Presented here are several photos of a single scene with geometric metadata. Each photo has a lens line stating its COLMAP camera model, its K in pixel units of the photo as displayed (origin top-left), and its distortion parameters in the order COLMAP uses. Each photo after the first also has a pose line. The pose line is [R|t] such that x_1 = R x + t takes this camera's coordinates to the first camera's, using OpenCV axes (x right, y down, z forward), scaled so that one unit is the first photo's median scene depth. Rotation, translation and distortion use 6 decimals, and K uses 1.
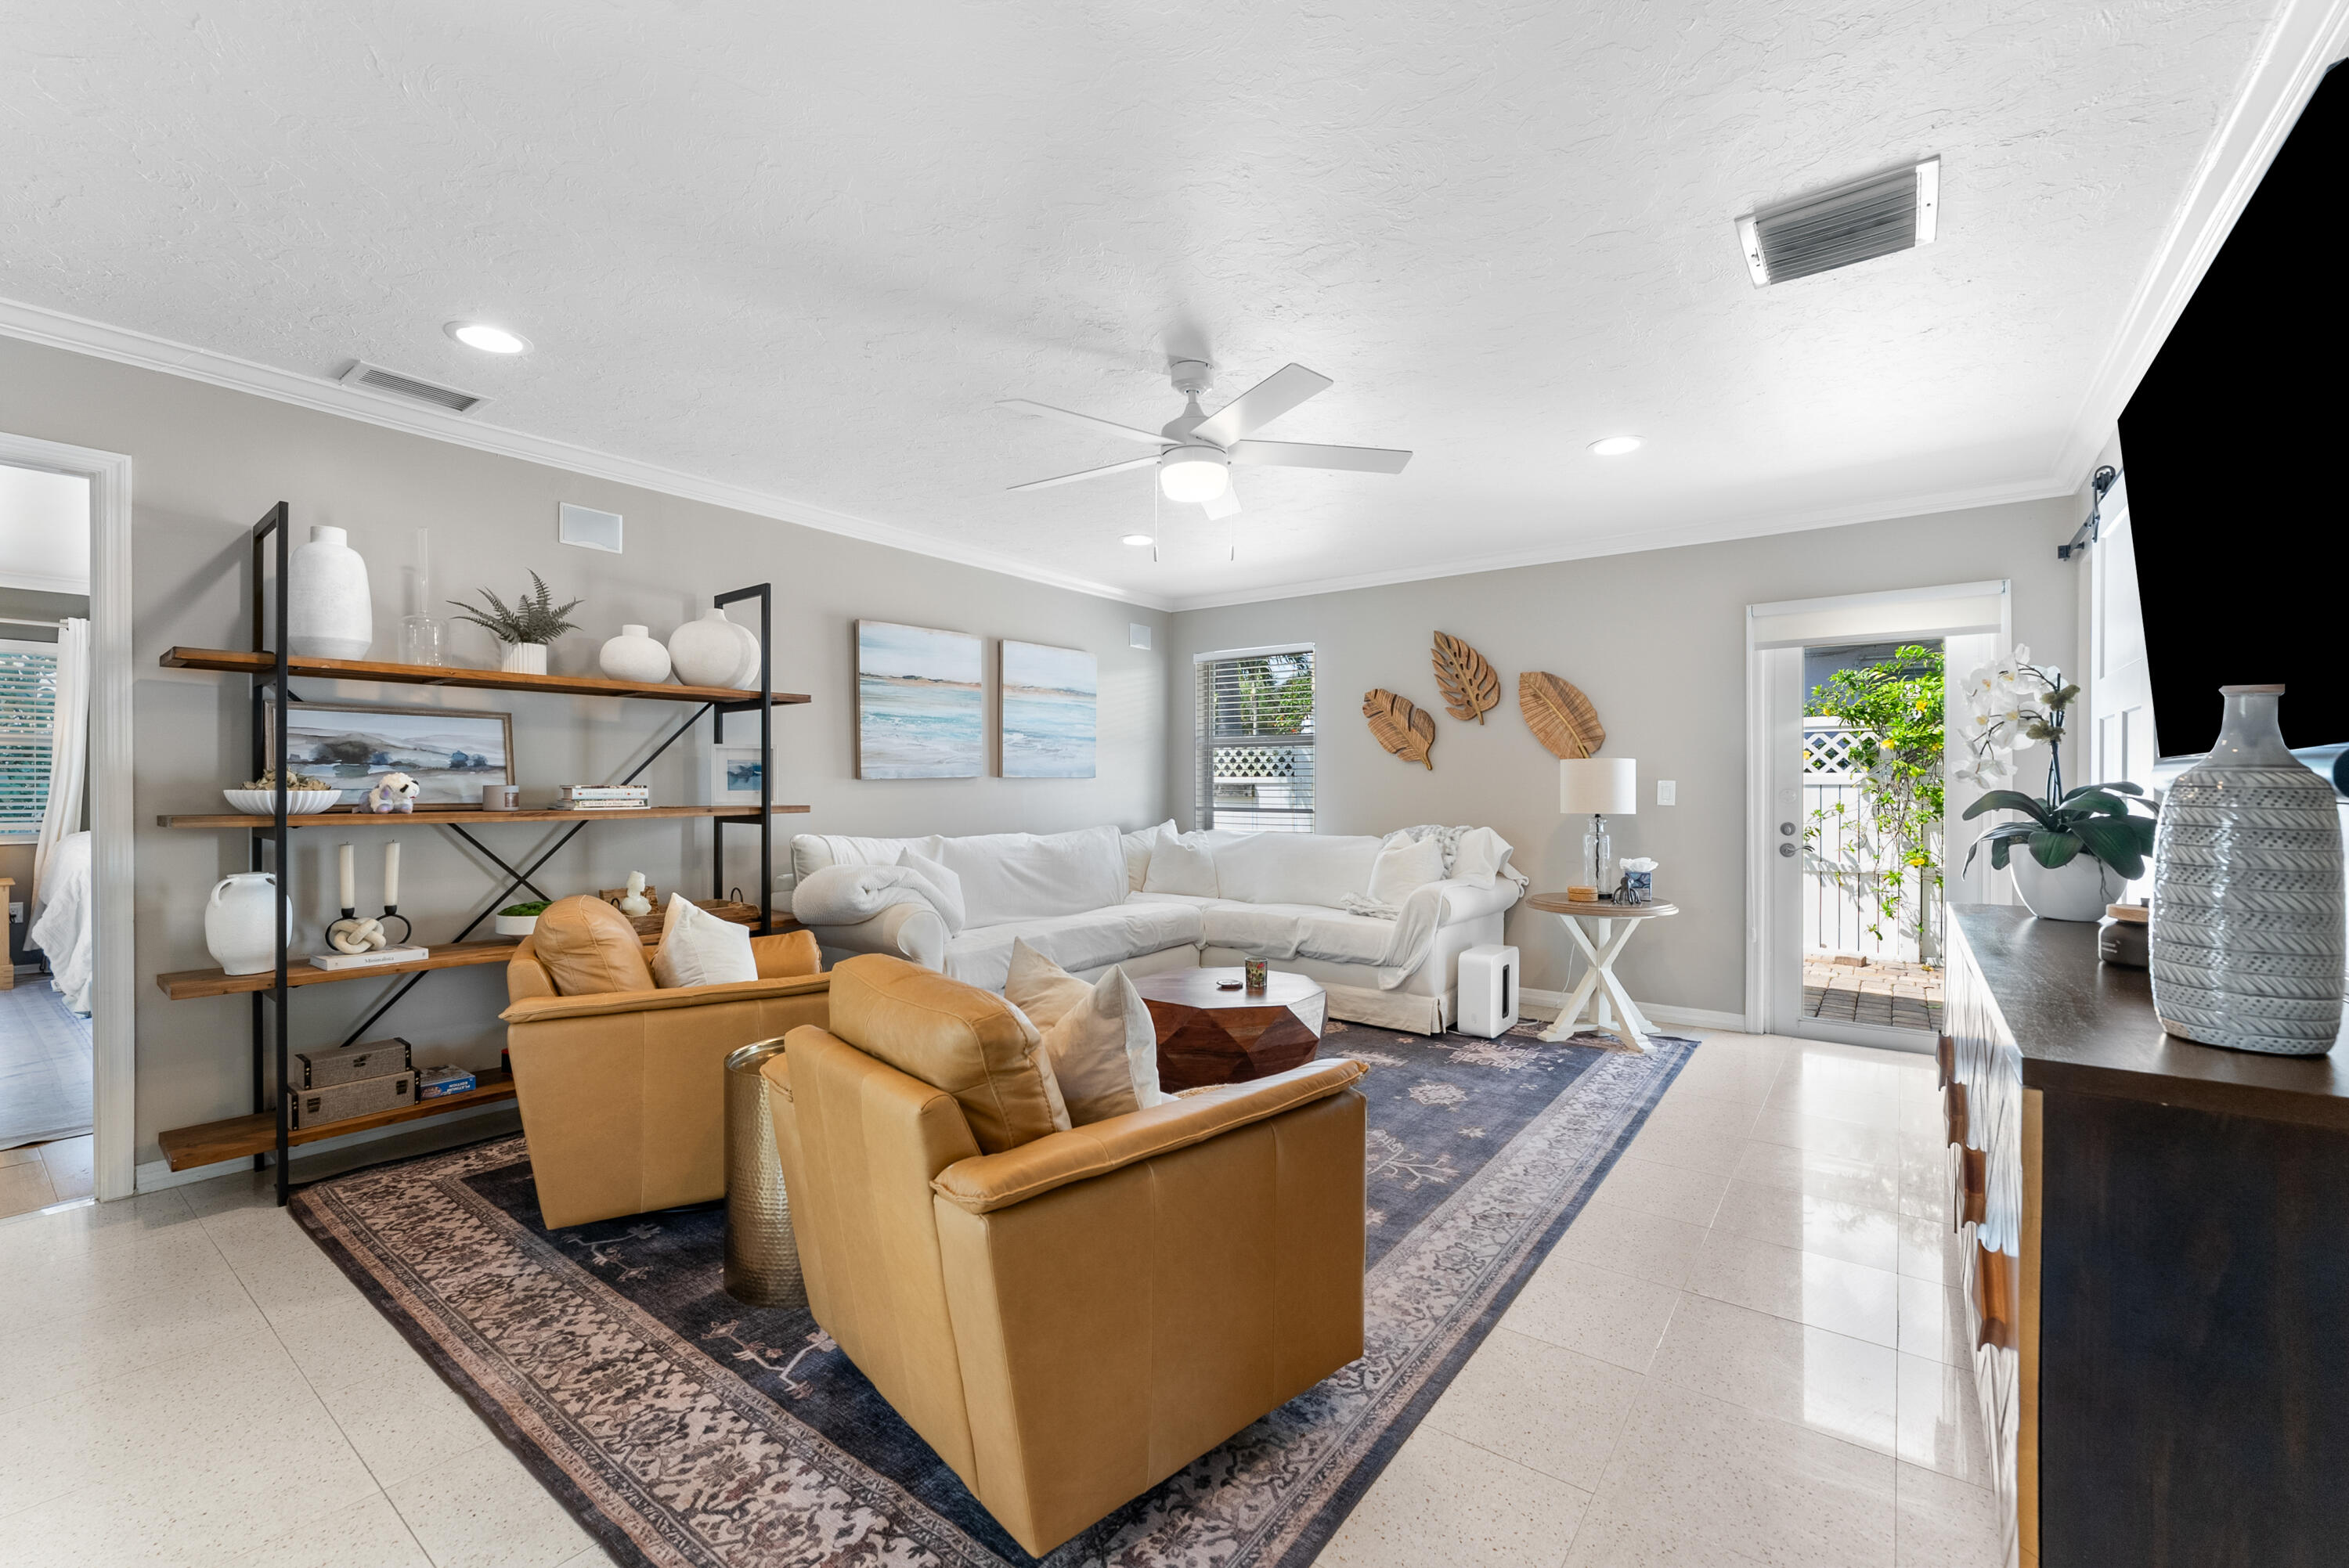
lens RADIAL K [[958.2, 0, 1174.2], [0, 958.2, 787.9], [0, 0, 1]] dist [-0.001350, -0.000079]
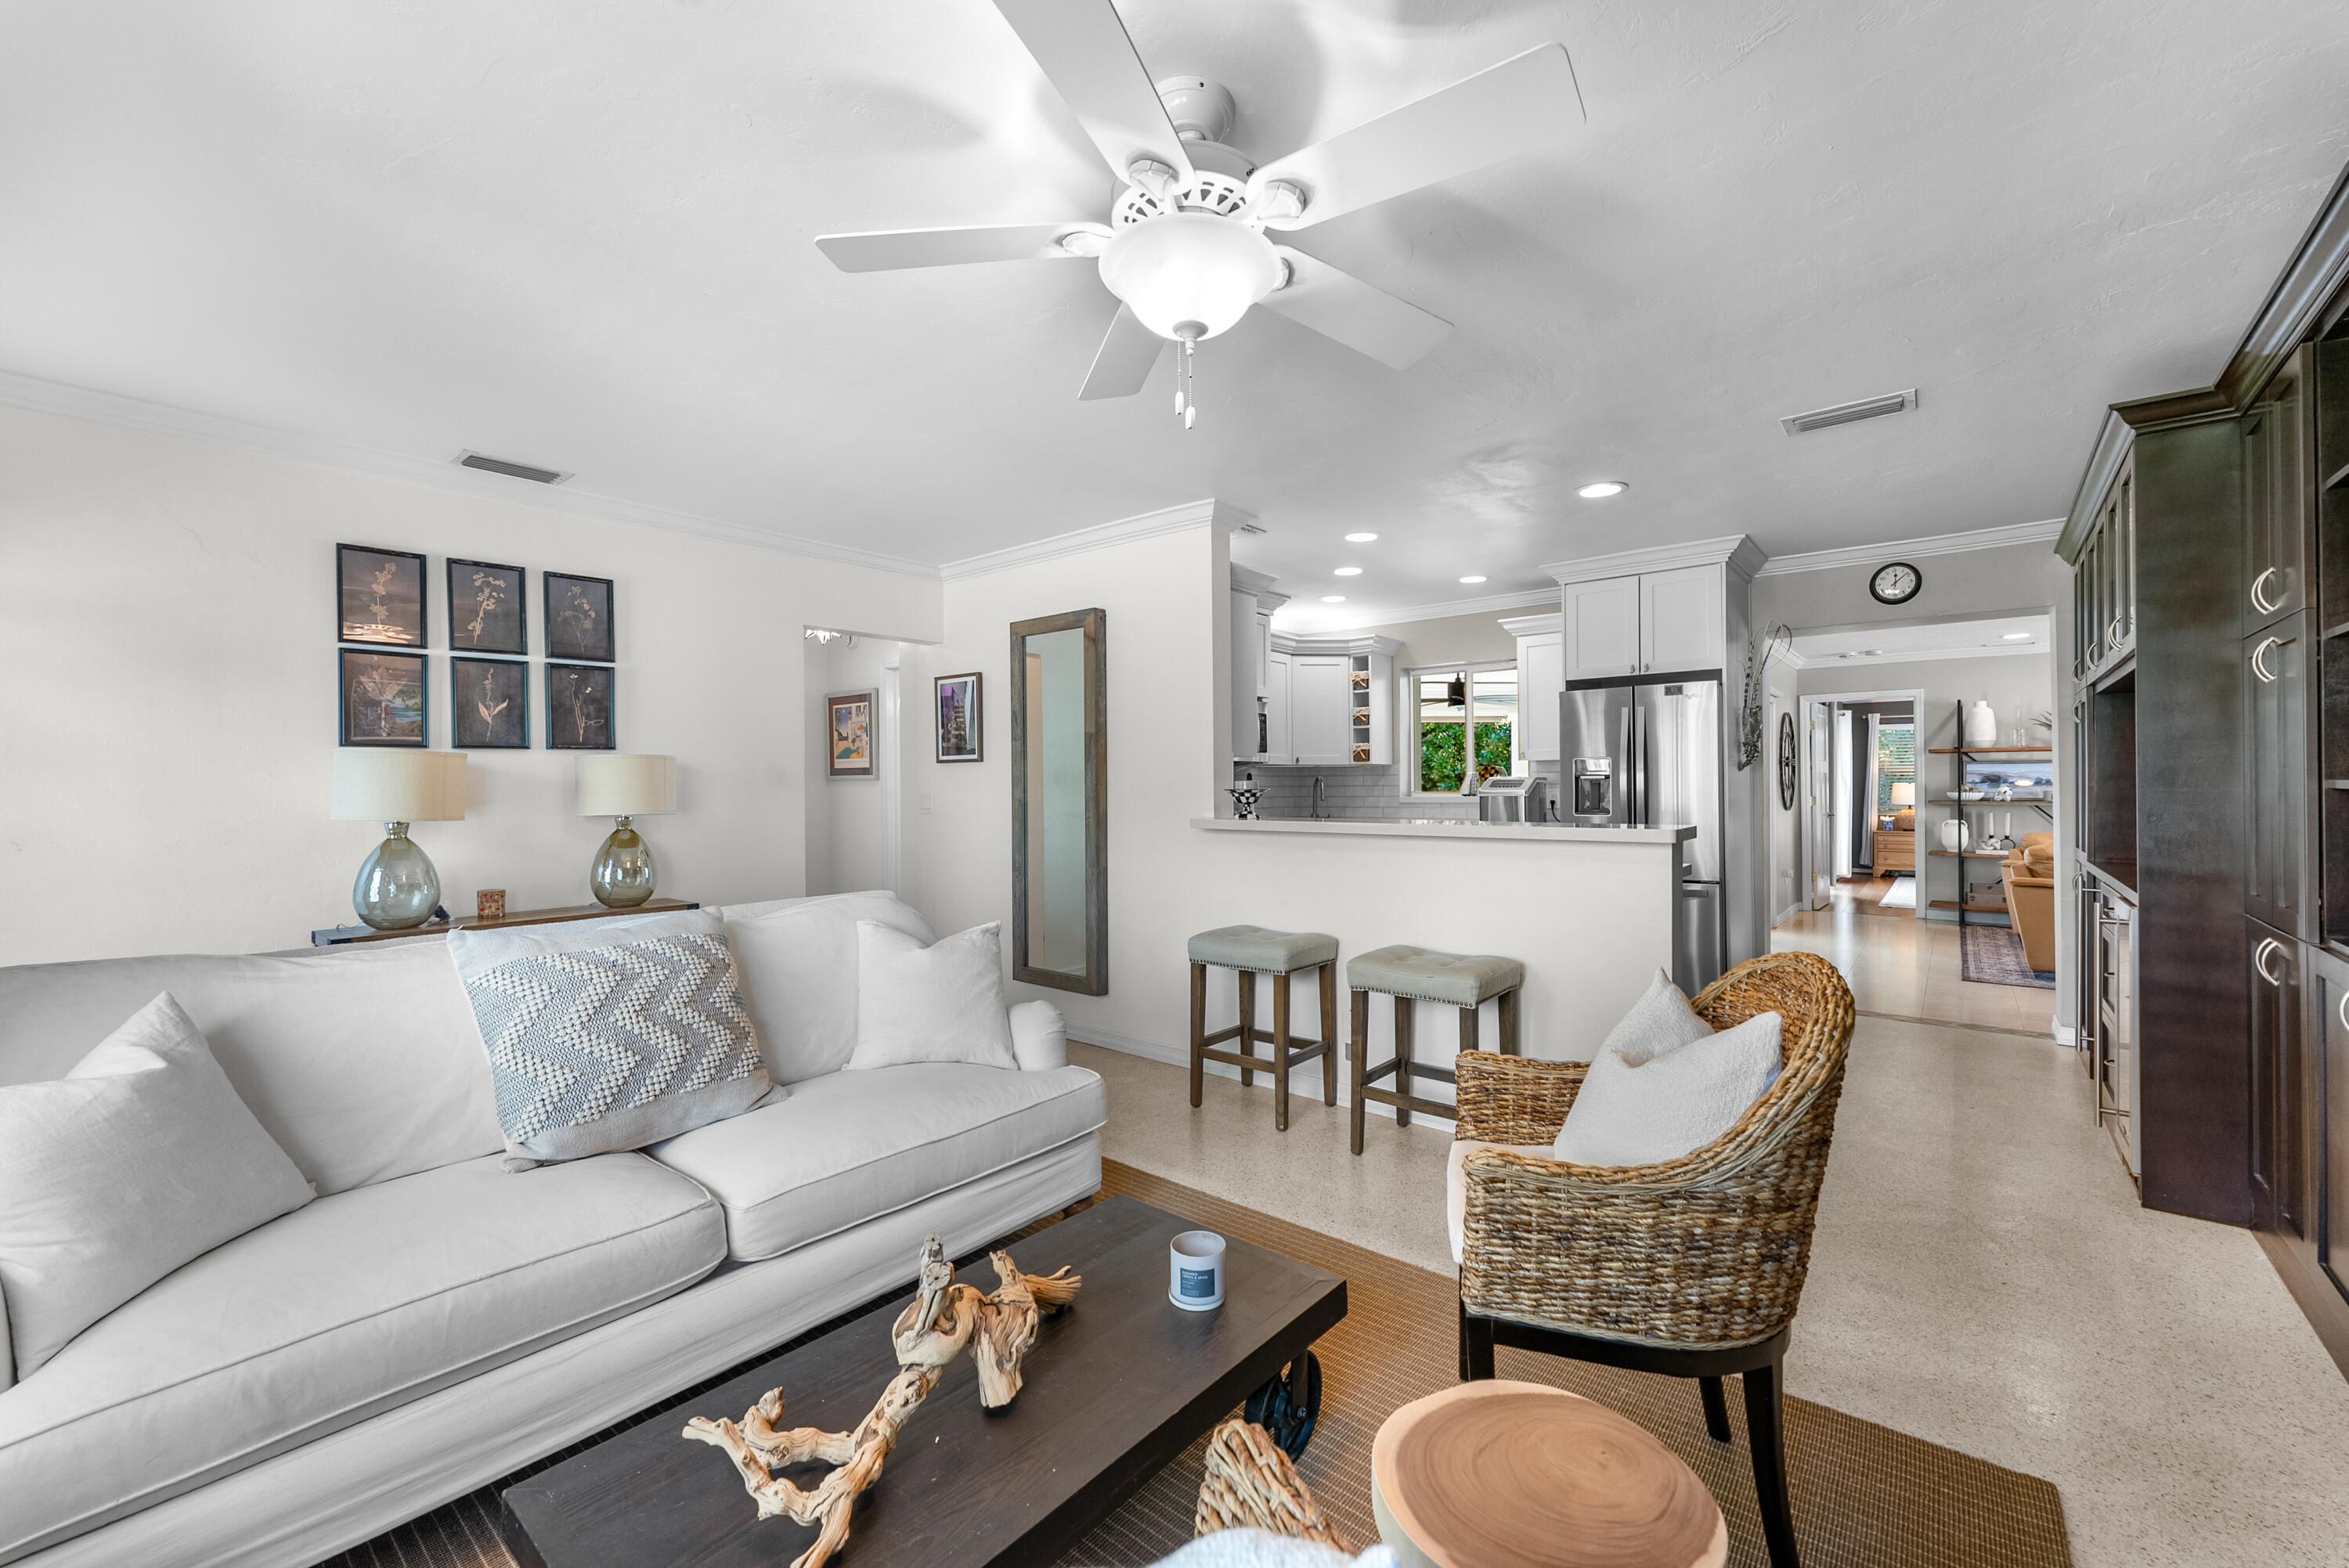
lens RADIAL K [[958.2, 0, 1173.3], [0, 958.2, 785.8], [0, 0, 1]] dist [-0.001350, -0.000079]
pose [[-0.052618, 0.002076, -0.998613, 2.120749], [-0.004127, 0.999989, 0.002296, -0.014185], [0.998606, 0.004242, -0.052609, -1.271951]]
